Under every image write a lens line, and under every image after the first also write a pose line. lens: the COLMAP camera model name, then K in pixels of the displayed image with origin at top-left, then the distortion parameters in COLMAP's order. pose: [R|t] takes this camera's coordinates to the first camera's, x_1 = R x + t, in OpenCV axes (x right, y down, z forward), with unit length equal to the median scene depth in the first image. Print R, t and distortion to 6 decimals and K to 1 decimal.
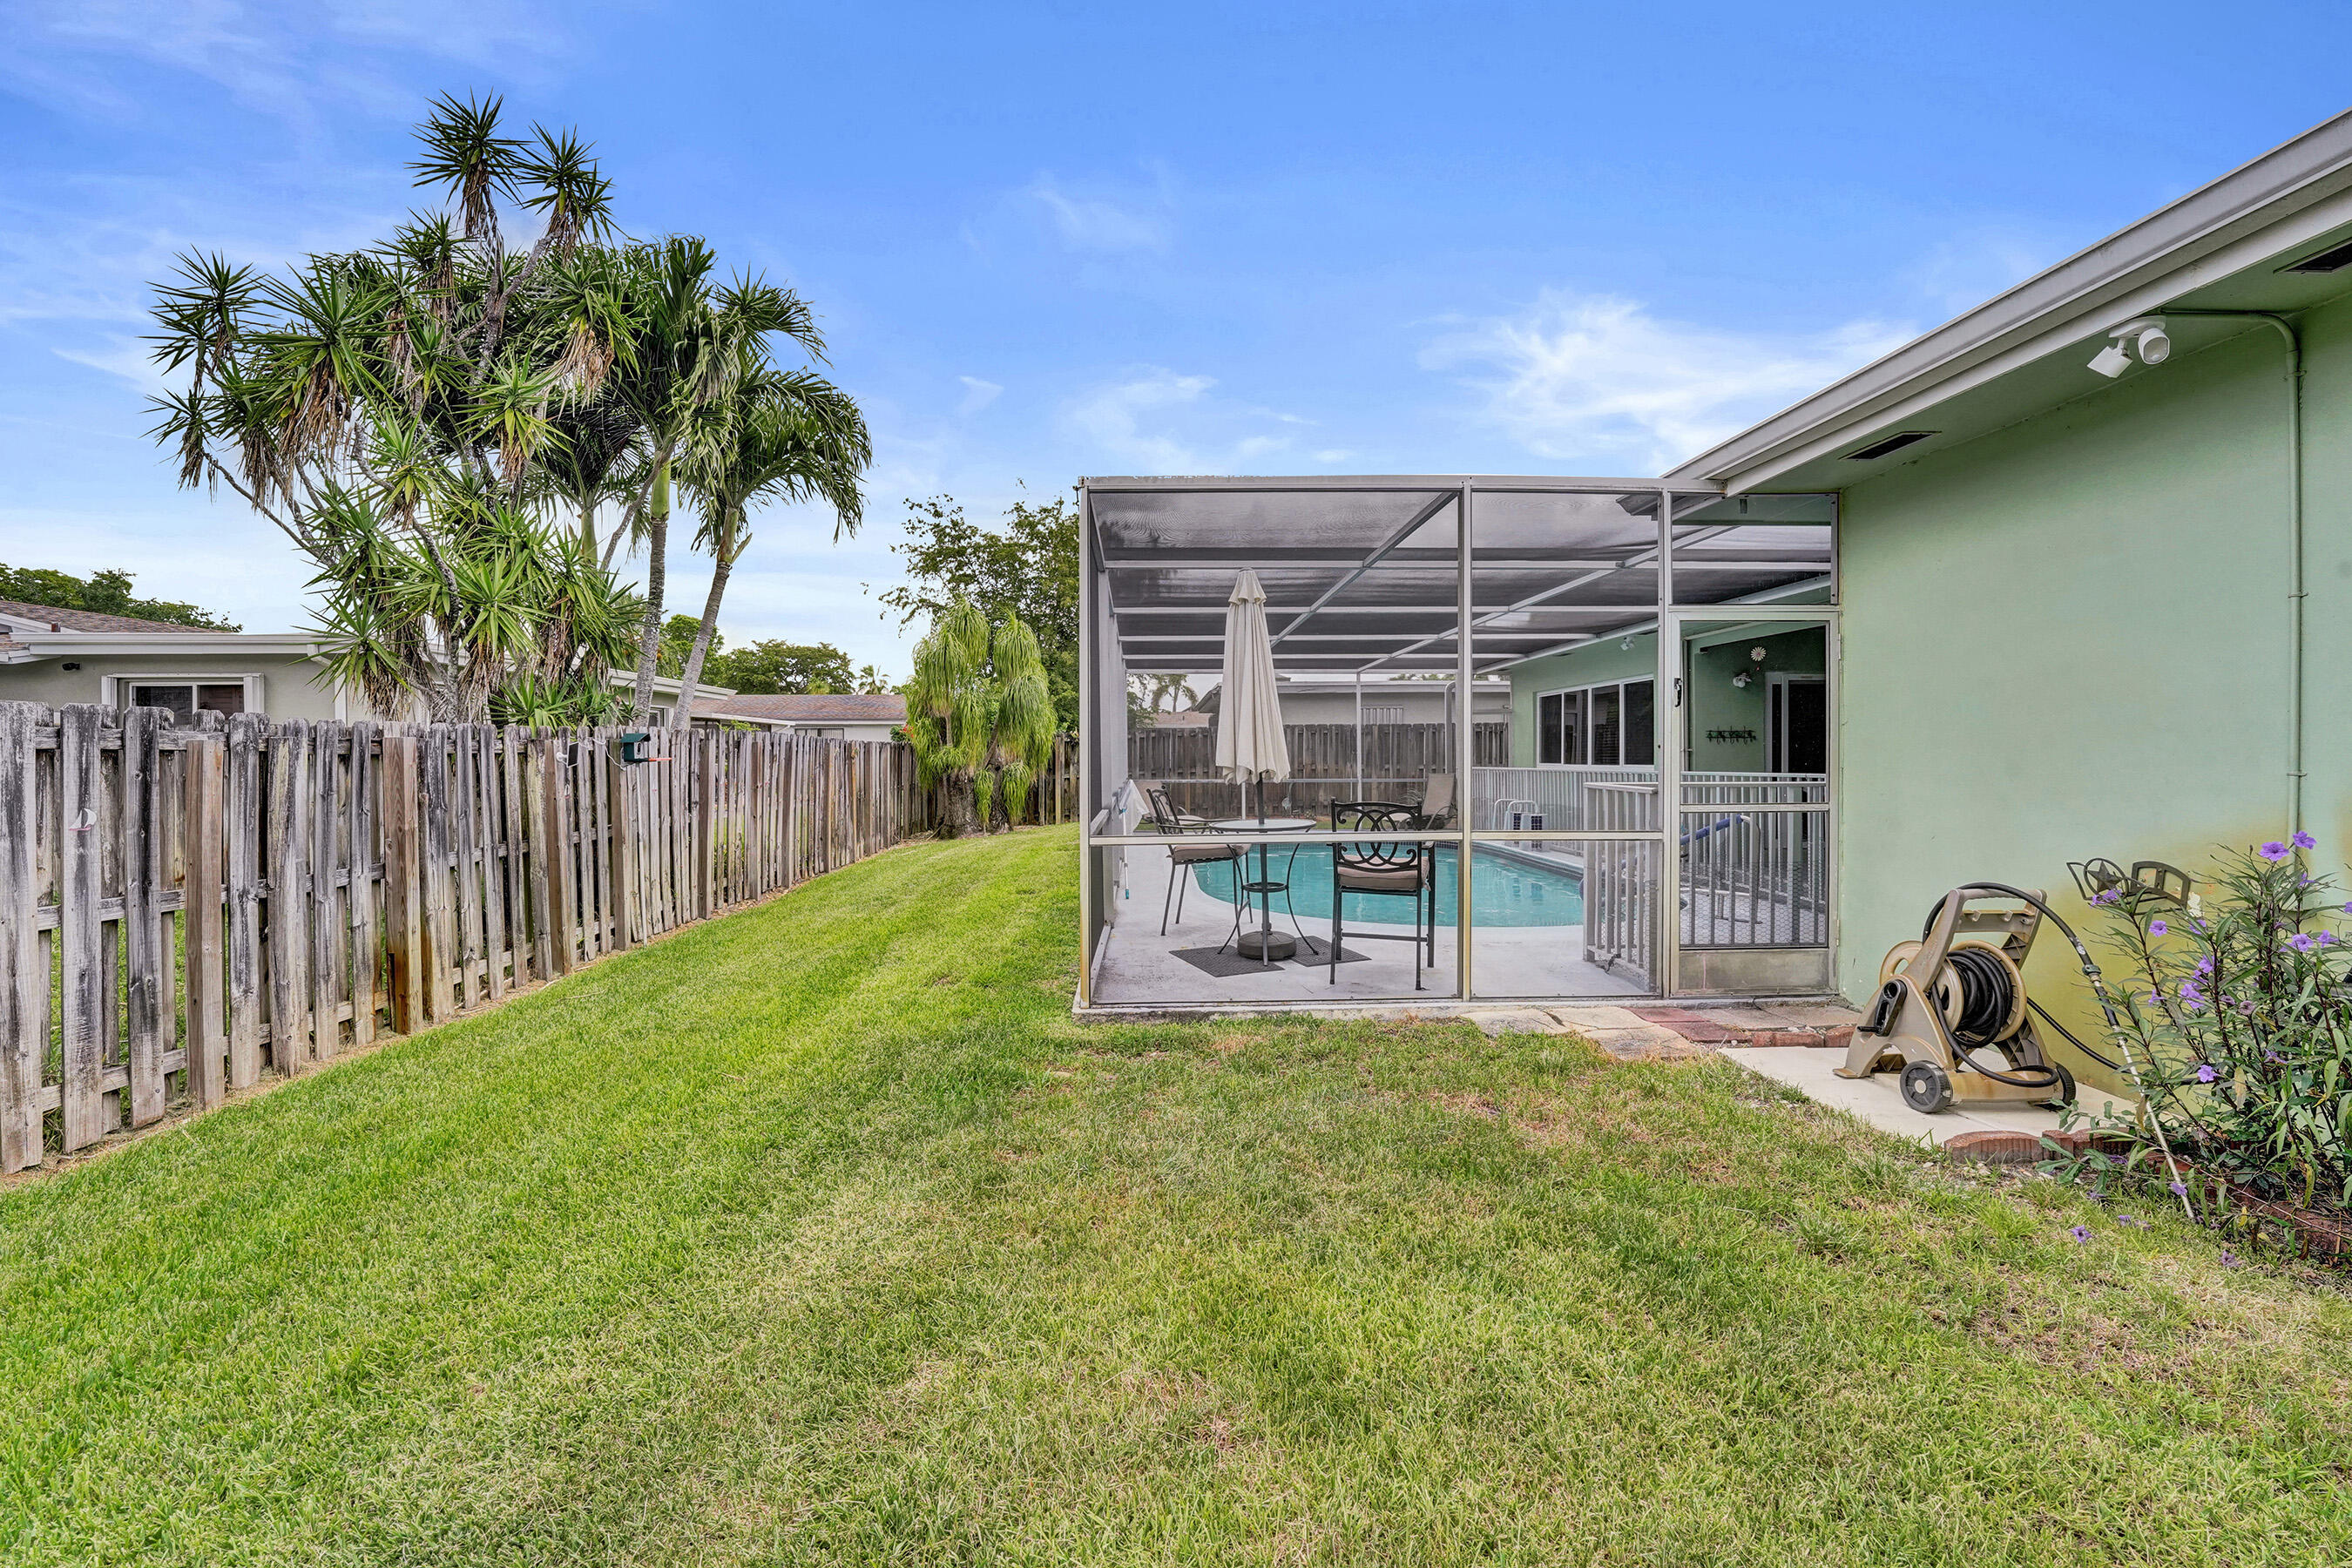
lens RADIAL K [[975.3, 0, 1169.4], [0, 975.3, 763.8], [0, 0, 1]] dist [-0.030729, 0.004393]
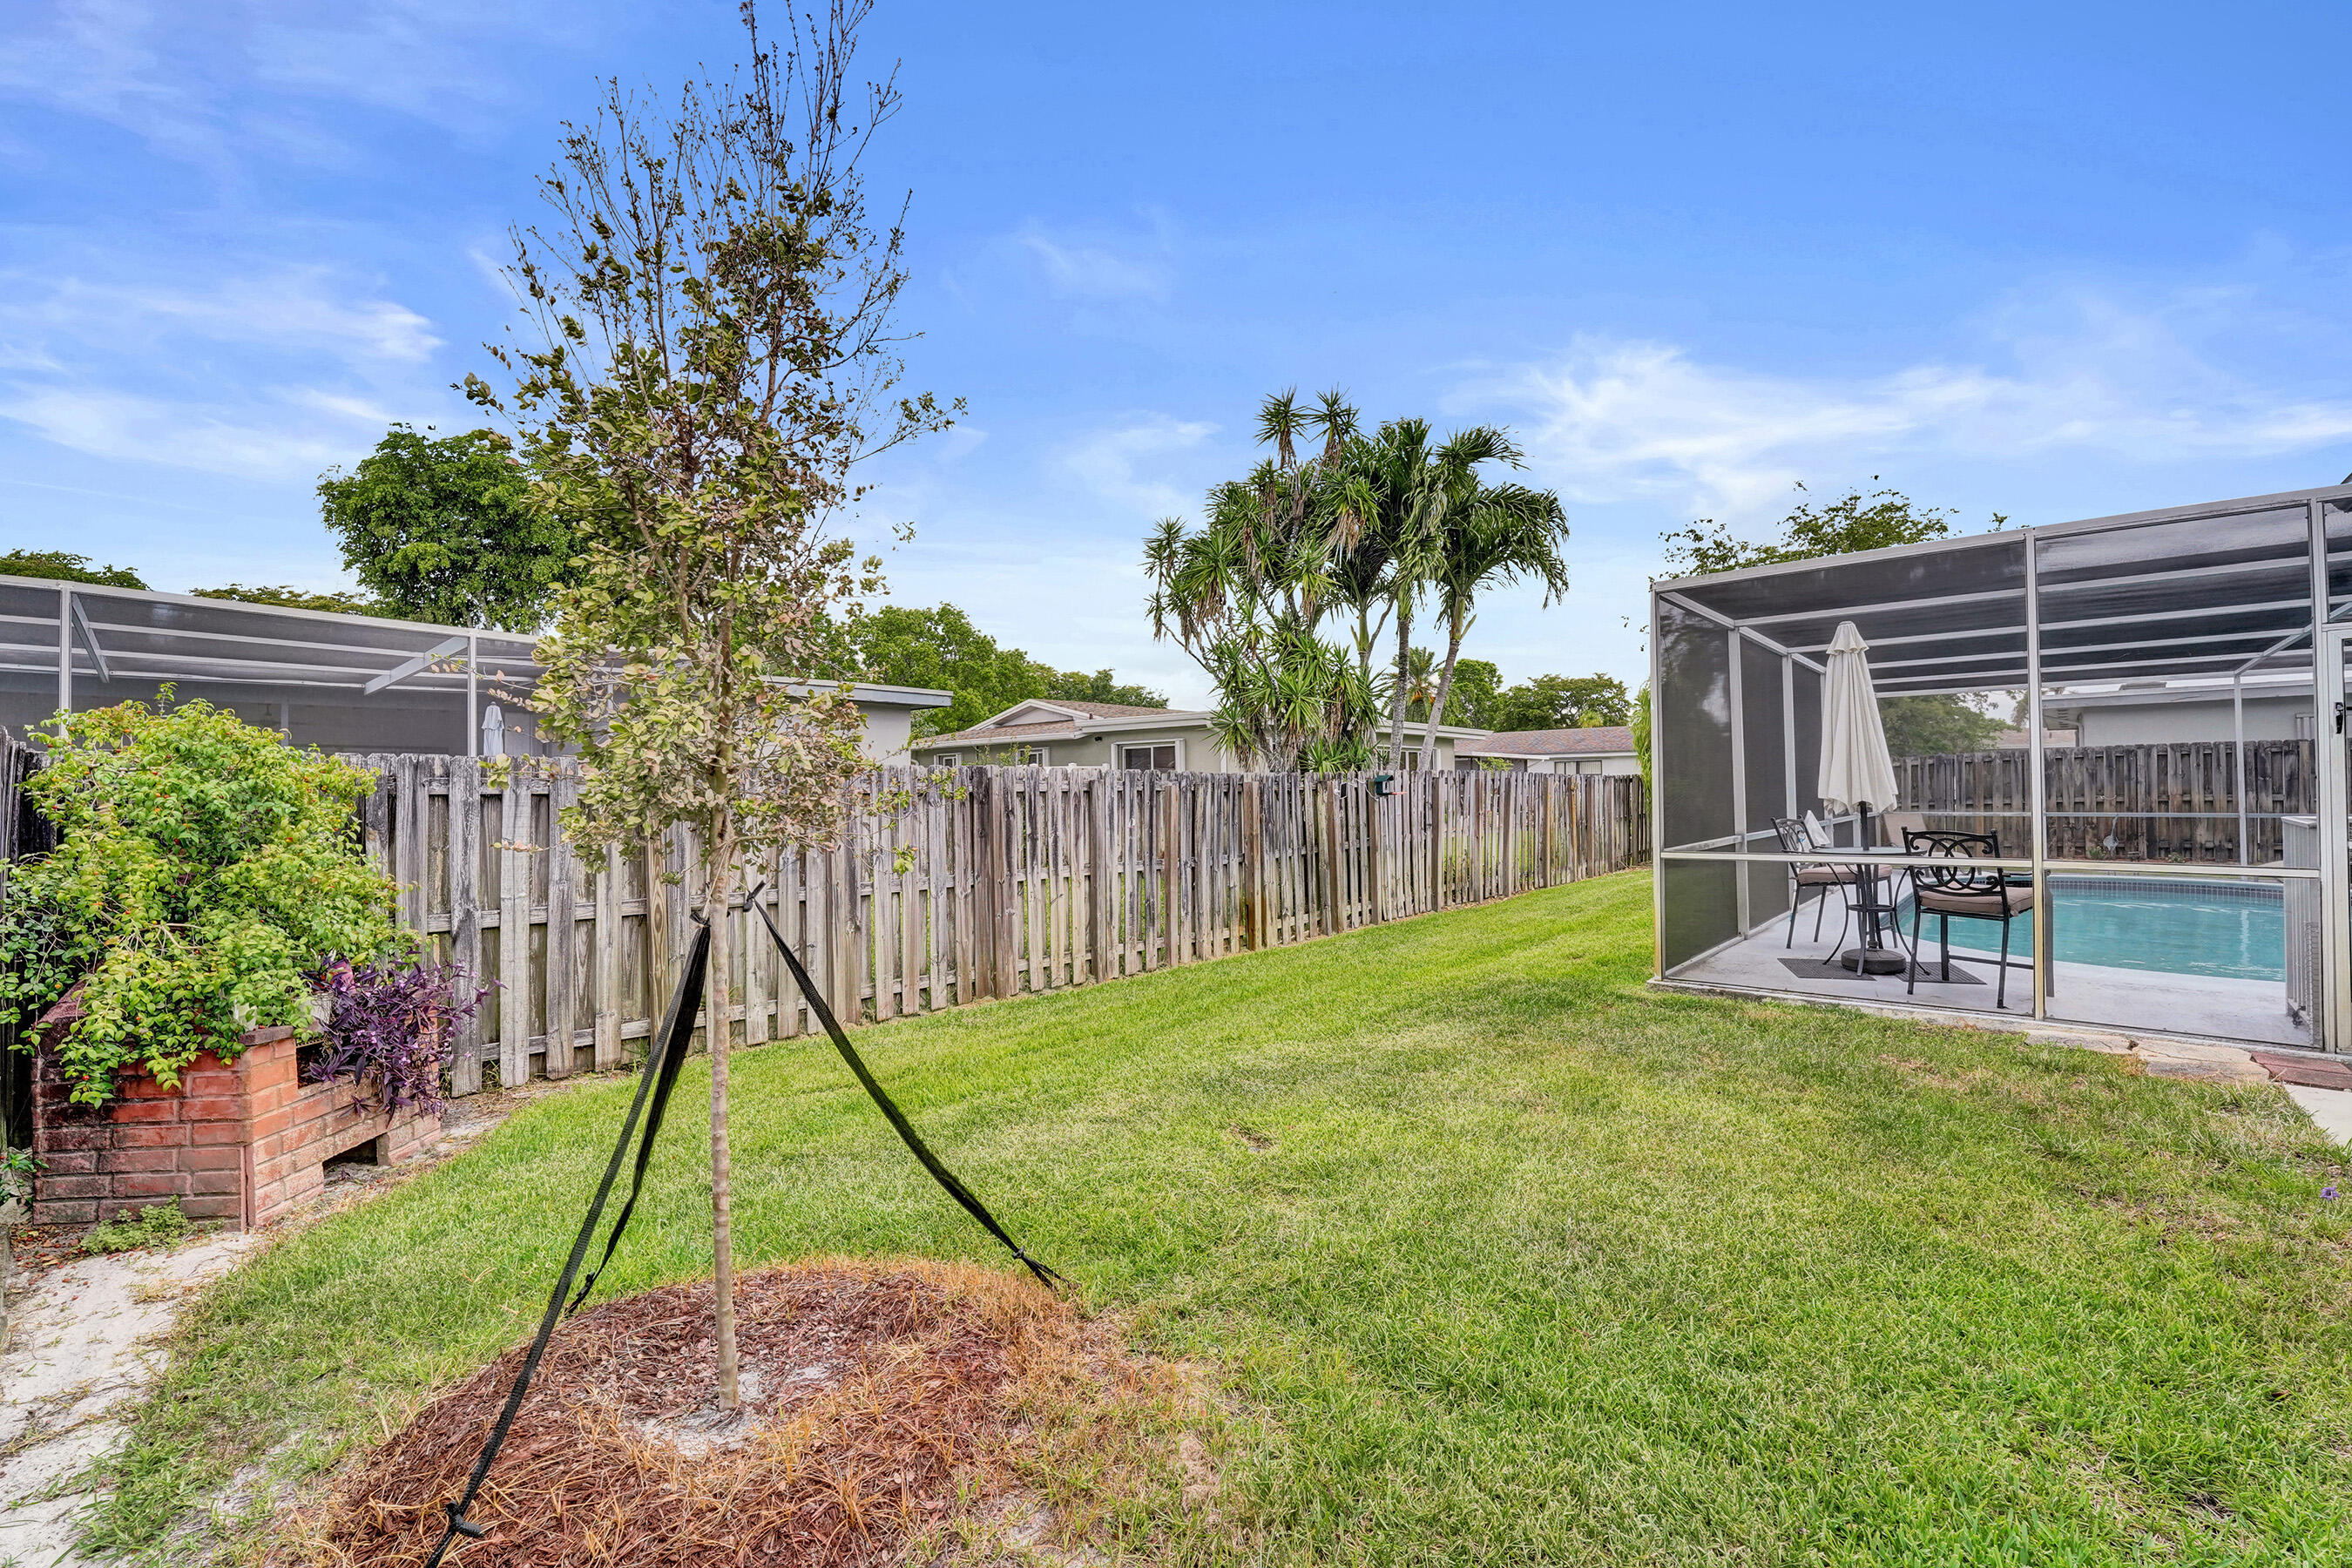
lens RADIAL K [[962.1, 0, 1174.2], [0, 962.1, 778.1], [0, 0, 1]] dist [-0.030486, 0.003651]
pose [[0.721348, -0.013875, -0.692433, 0.236662], [0.001905, 0.999835, -0.018050, -0.002008], [0.692570, 0.011701, 0.721256, -0.277024]]
